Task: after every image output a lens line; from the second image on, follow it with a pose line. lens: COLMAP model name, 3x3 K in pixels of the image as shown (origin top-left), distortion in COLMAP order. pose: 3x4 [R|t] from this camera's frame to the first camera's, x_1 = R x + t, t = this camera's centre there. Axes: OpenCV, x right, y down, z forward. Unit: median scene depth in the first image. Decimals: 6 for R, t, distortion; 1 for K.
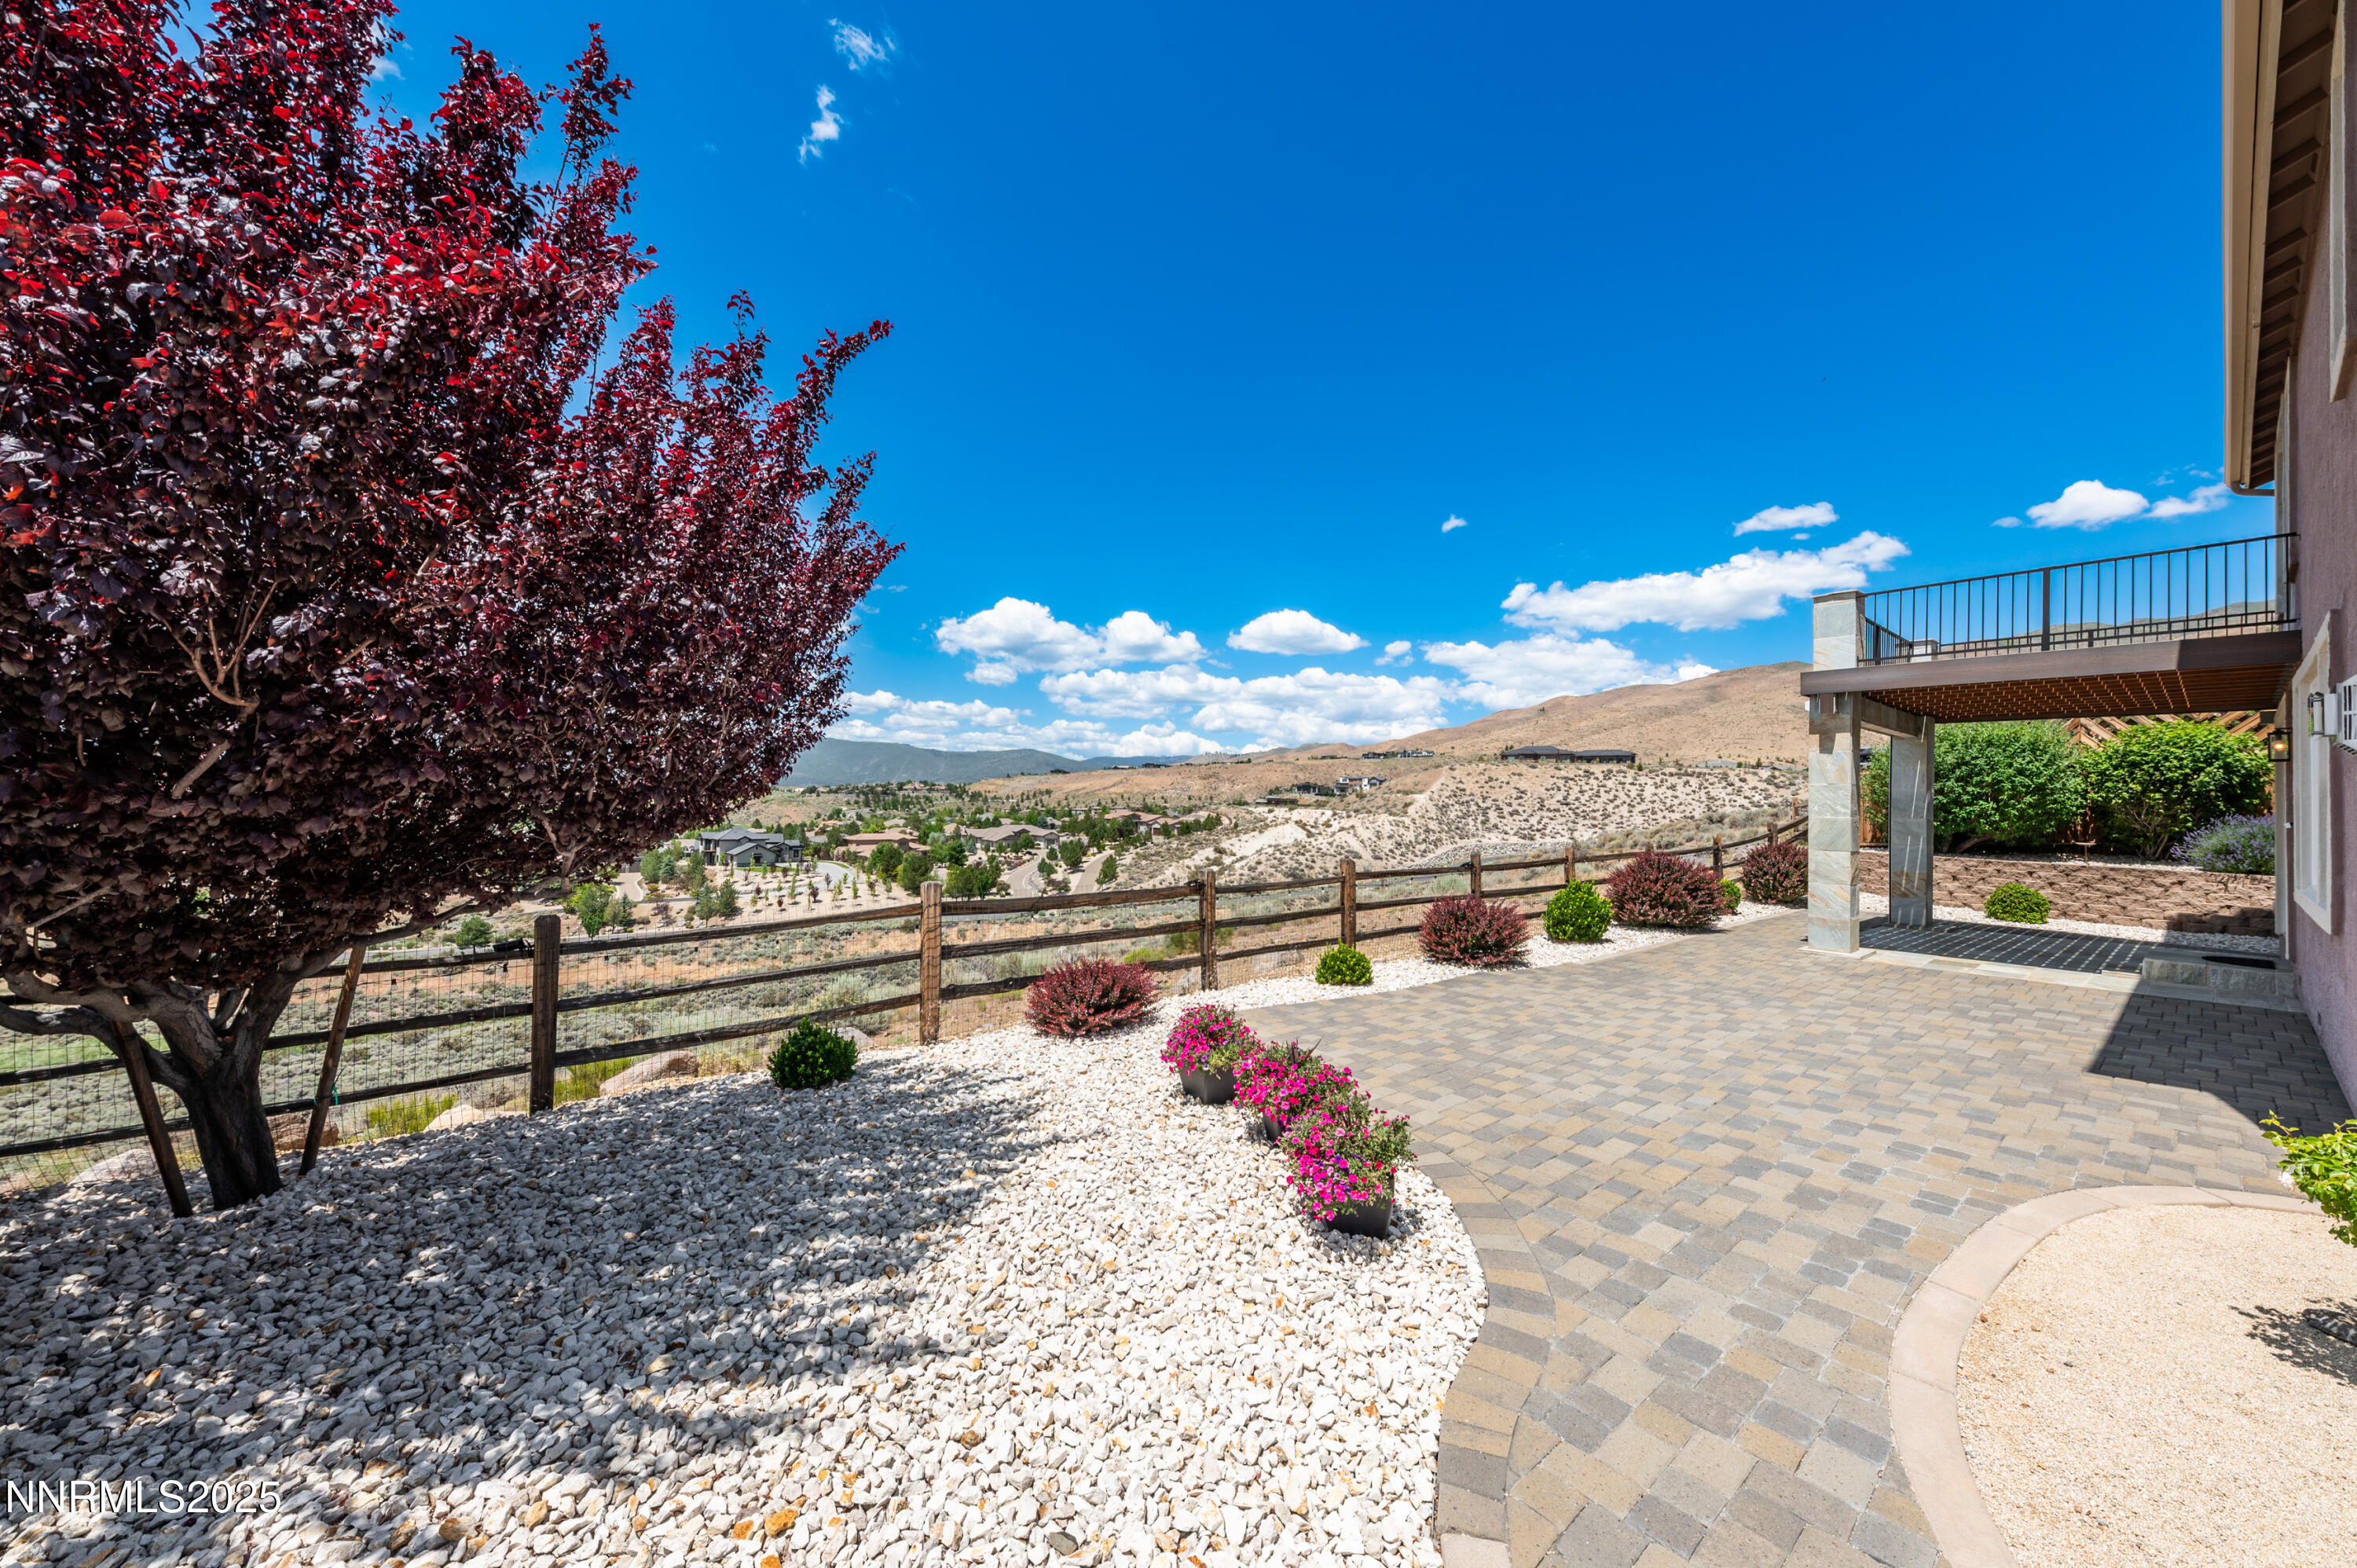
lens RADIAL K [[817.3, 0, 1173.0], [0, 817.3, 791.0], [0, 0, 1]] dist [0.017095, -0.005450]
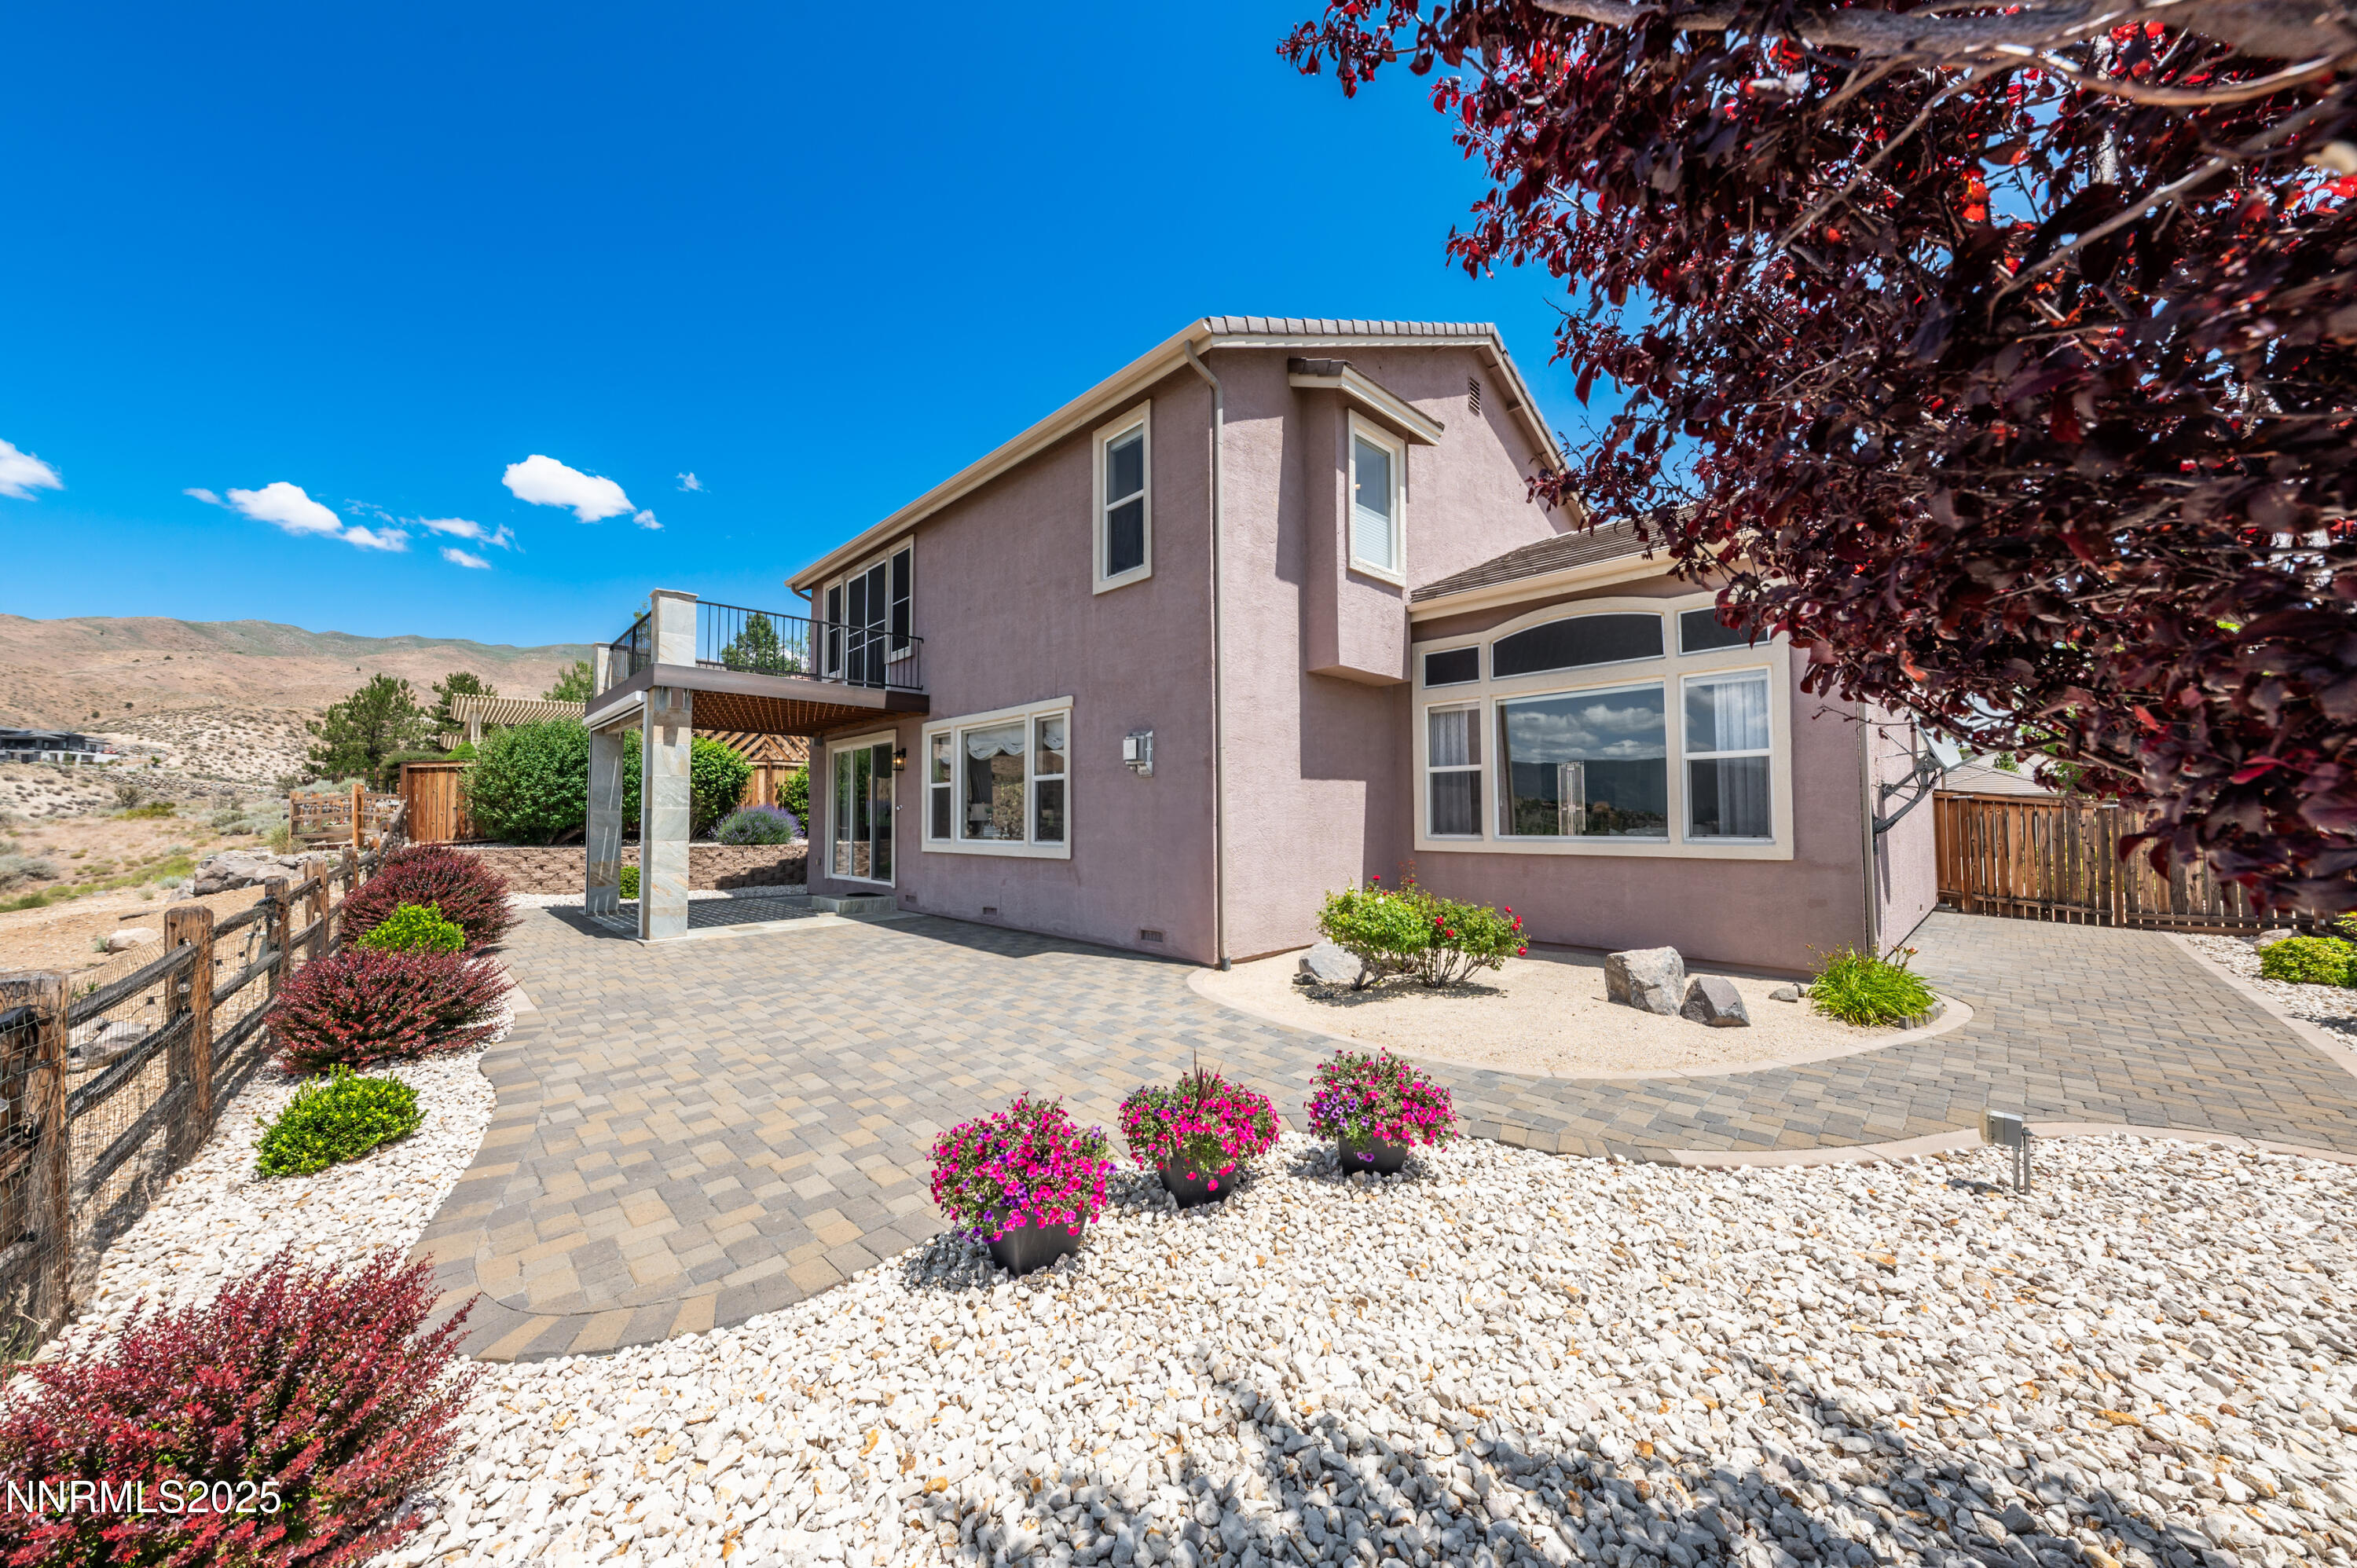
lens RADIAL K [[817.3, 0, 1173.0], [0, 817.3, 791.0], [0, 0, 1]] dist [0.017095, -0.005450]
pose [[-0.119412, 0.010354, 0.992791, -0.600973], [-0.010417, 0.999878, -0.011681, 0.033849], [-0.992790, -0.011737, -0.119289, 1.016064]]
